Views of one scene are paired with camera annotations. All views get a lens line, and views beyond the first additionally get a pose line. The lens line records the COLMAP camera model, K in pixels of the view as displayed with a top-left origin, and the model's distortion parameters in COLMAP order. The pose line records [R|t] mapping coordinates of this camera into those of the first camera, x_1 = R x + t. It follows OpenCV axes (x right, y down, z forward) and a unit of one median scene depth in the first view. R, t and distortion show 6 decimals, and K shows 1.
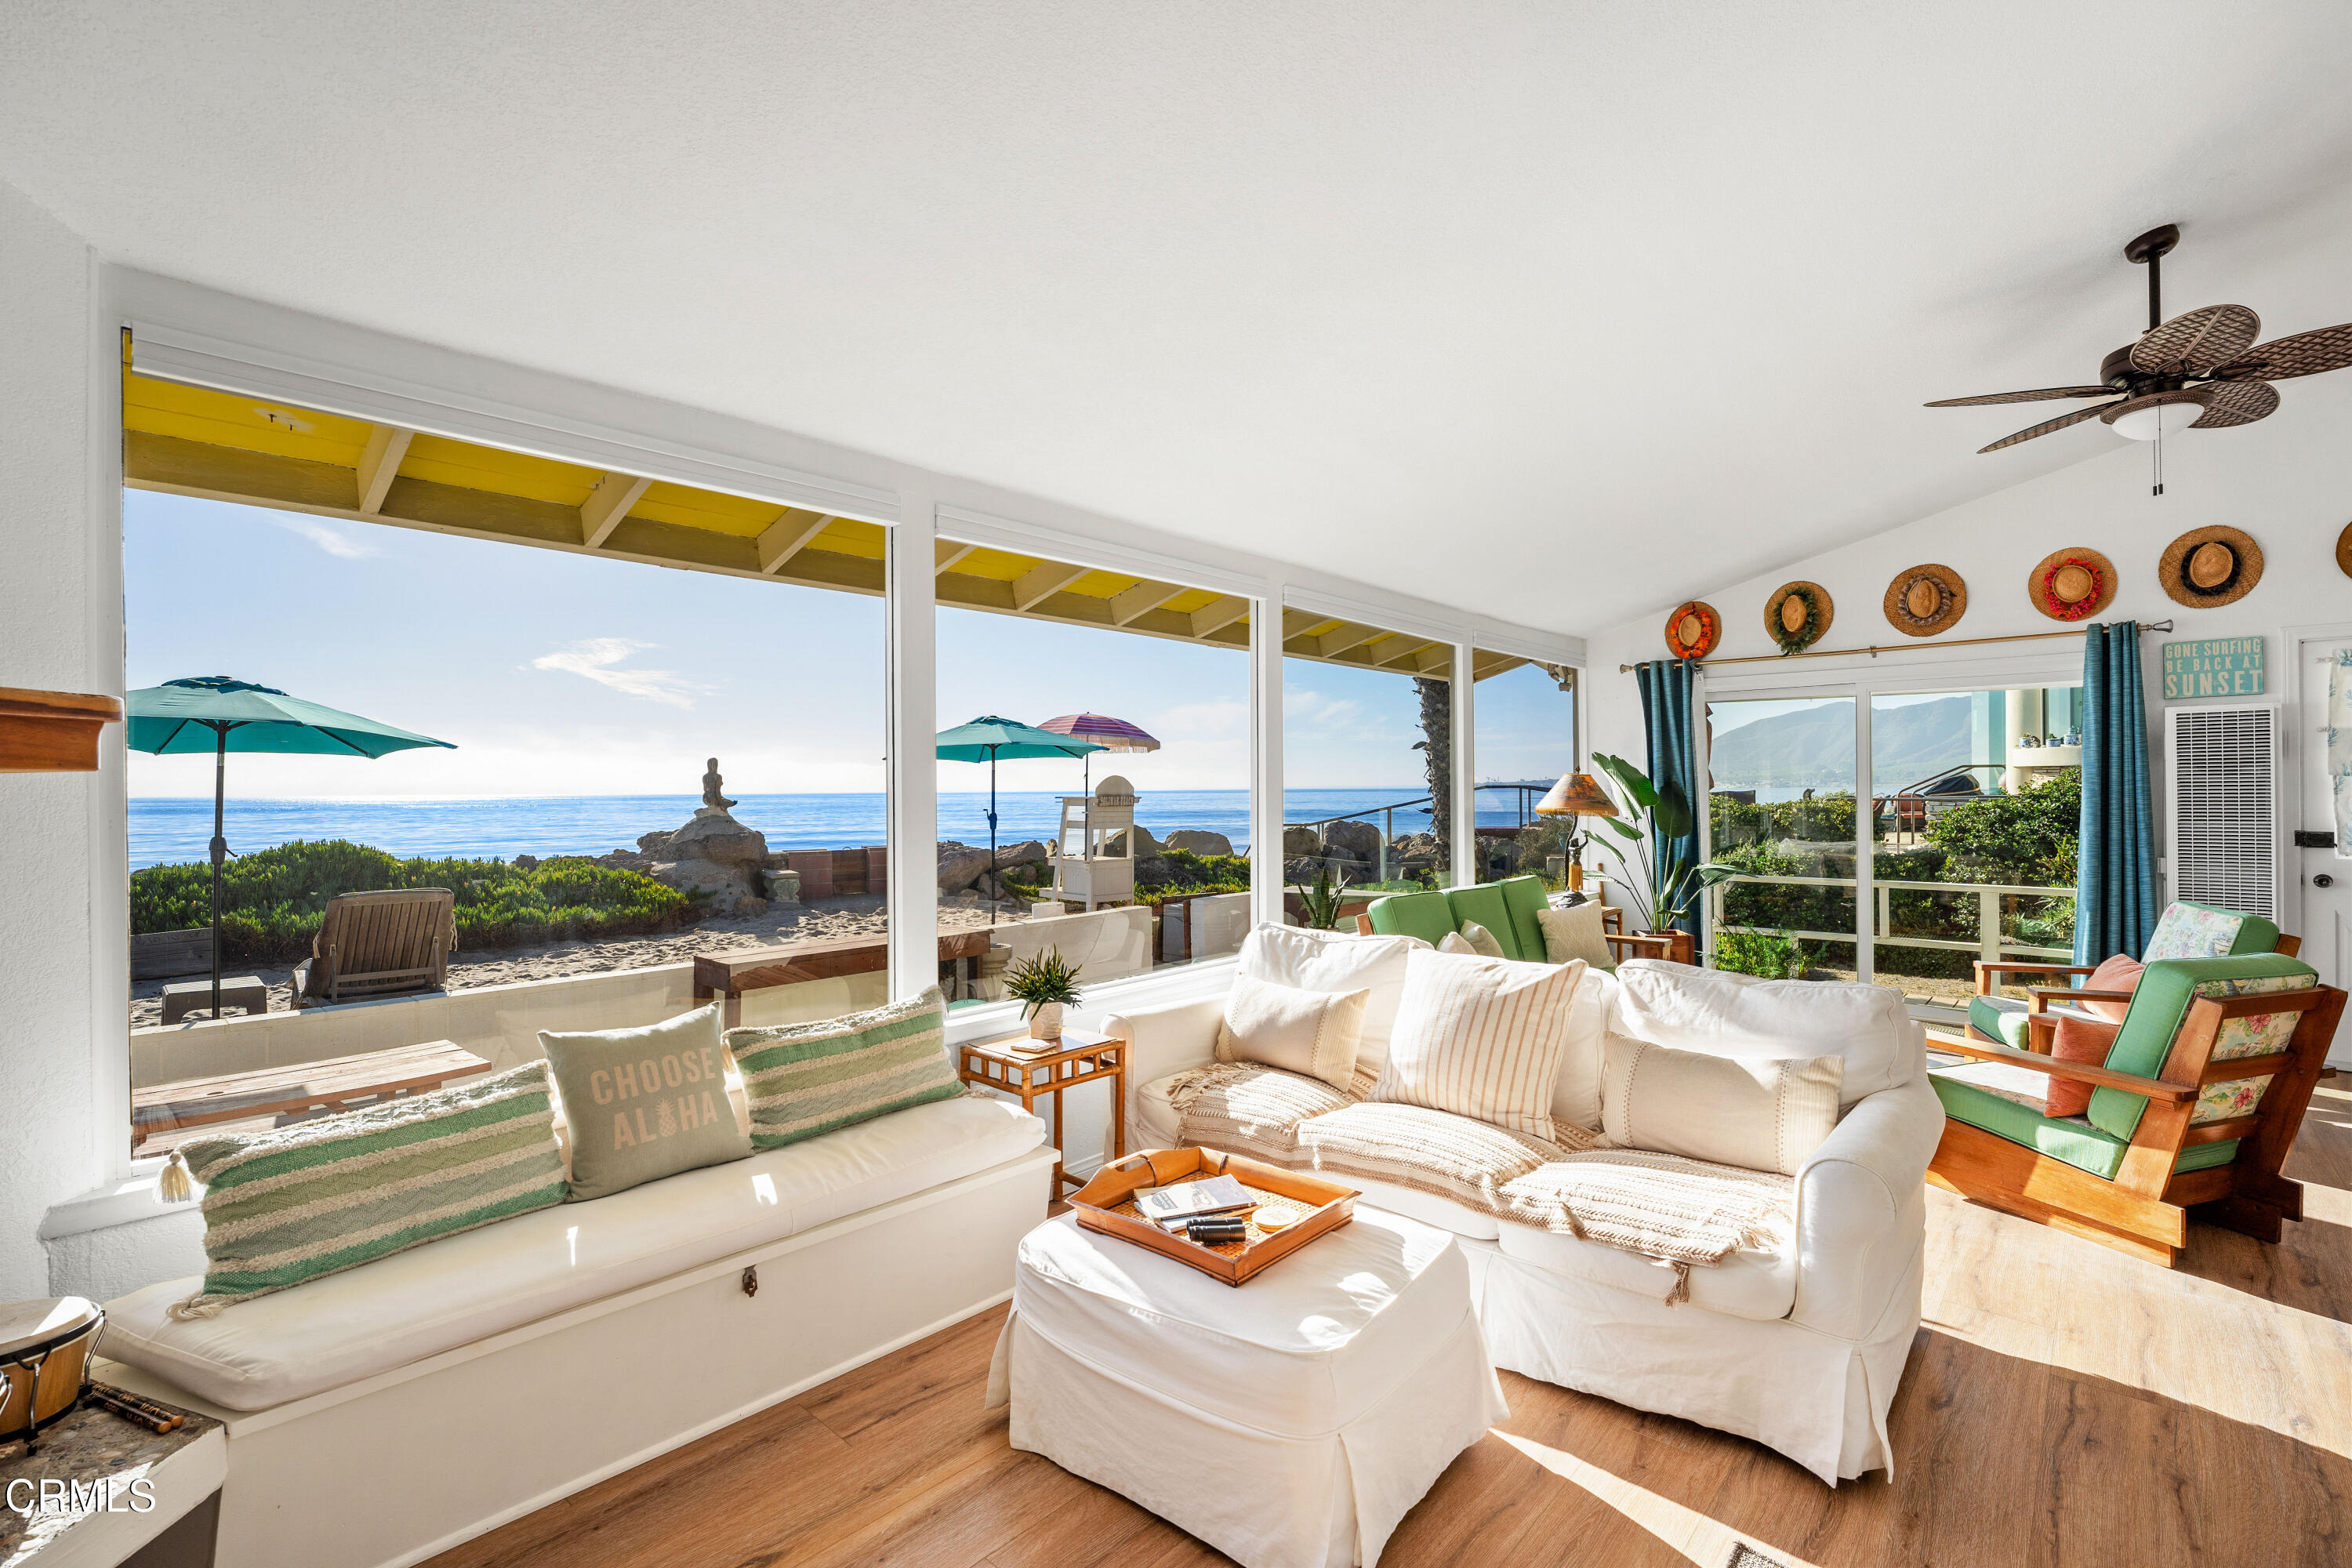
lens RADIAL K [[1055.9, 0, 1178.7], [0, 1055.9, 790.4], [0, 0, 1]] dist [-0.021874, 0.003766]
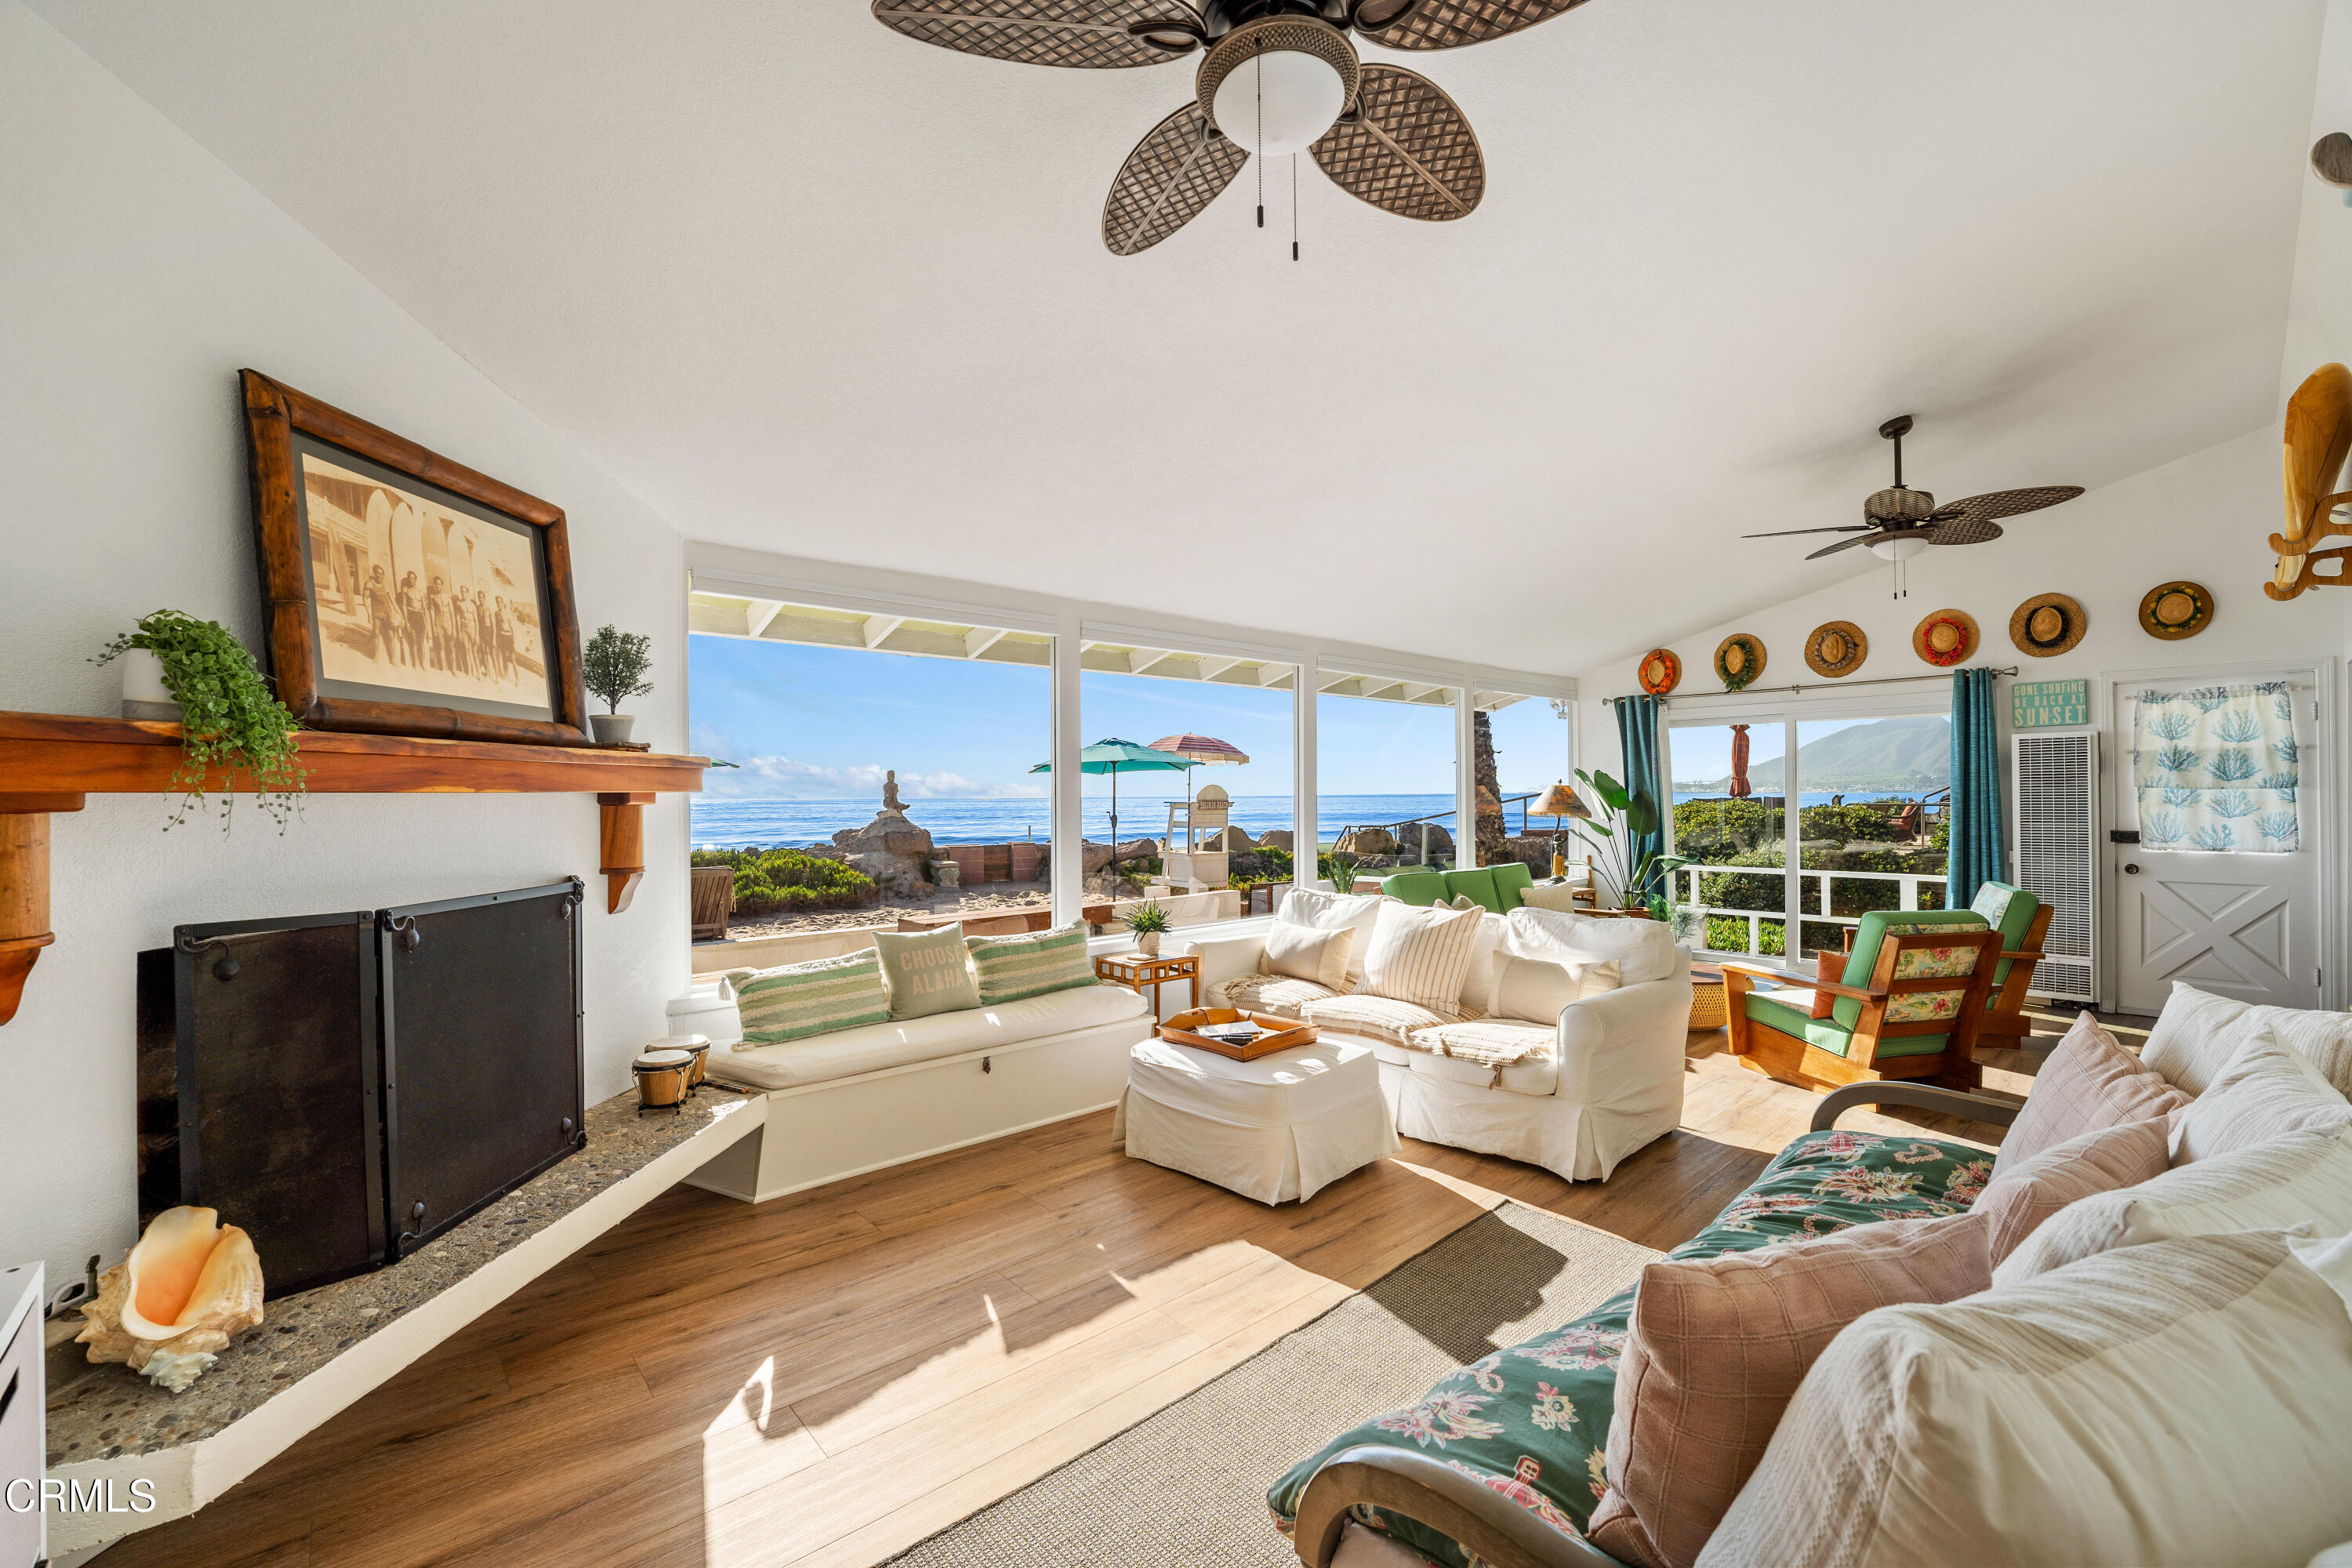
lens RADIAL K [[1000.0, 0, 1185.2], [0, 1000.0, 788.0], [0, 0, 1]] dist [-0.022133, 0.001169]
pose [[0.994877, -0.000027, -0.101097, 0.081807], [-0.000667, 0.999976, -0.006833, -0.006714], [0.101094, 0.006865, 0.994853, -0.502254]]
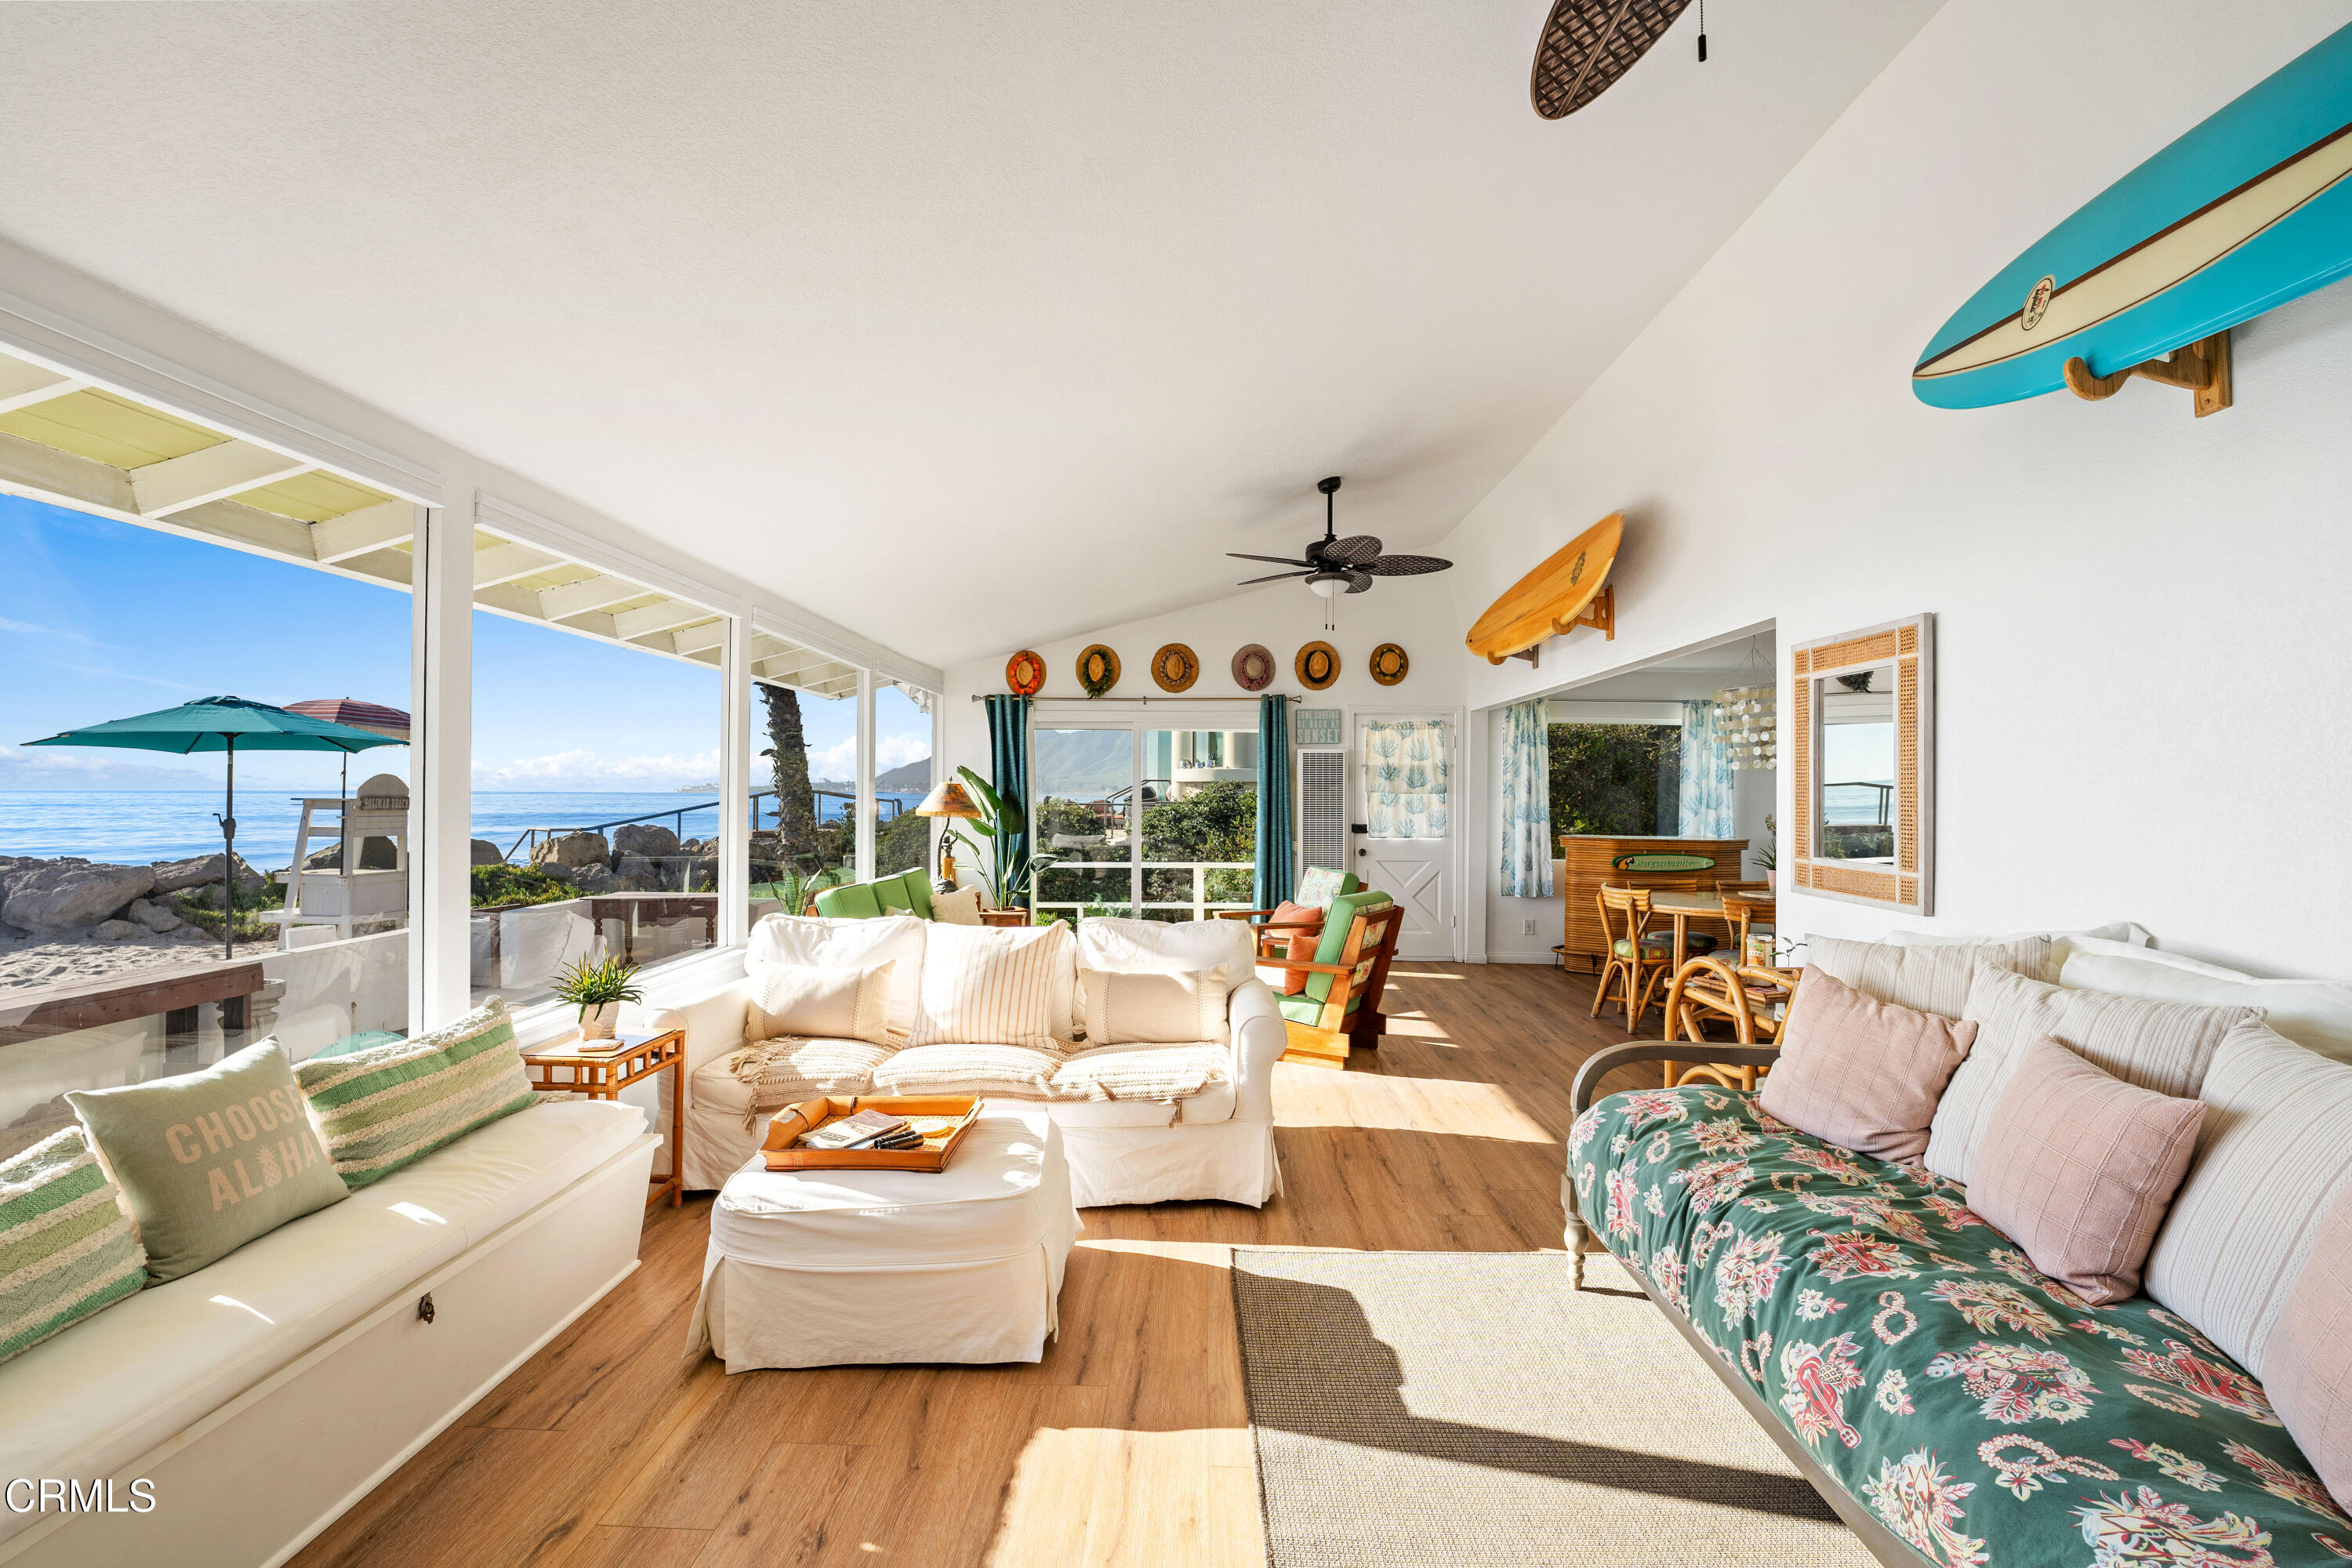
lens RADIAL K [[1000.0, 0, 1193.6], [0, 1000.0, 790.1], [0, 0, 1]] dist [-0.022133, 0.001169]
pose [[0.743390, 0.012494, 0.668742, -0.344544], [-0.009488, 0.999922, -0.008134, -0.001488], [-0.668791, -0.000298, 0.743450, -0.090775]]
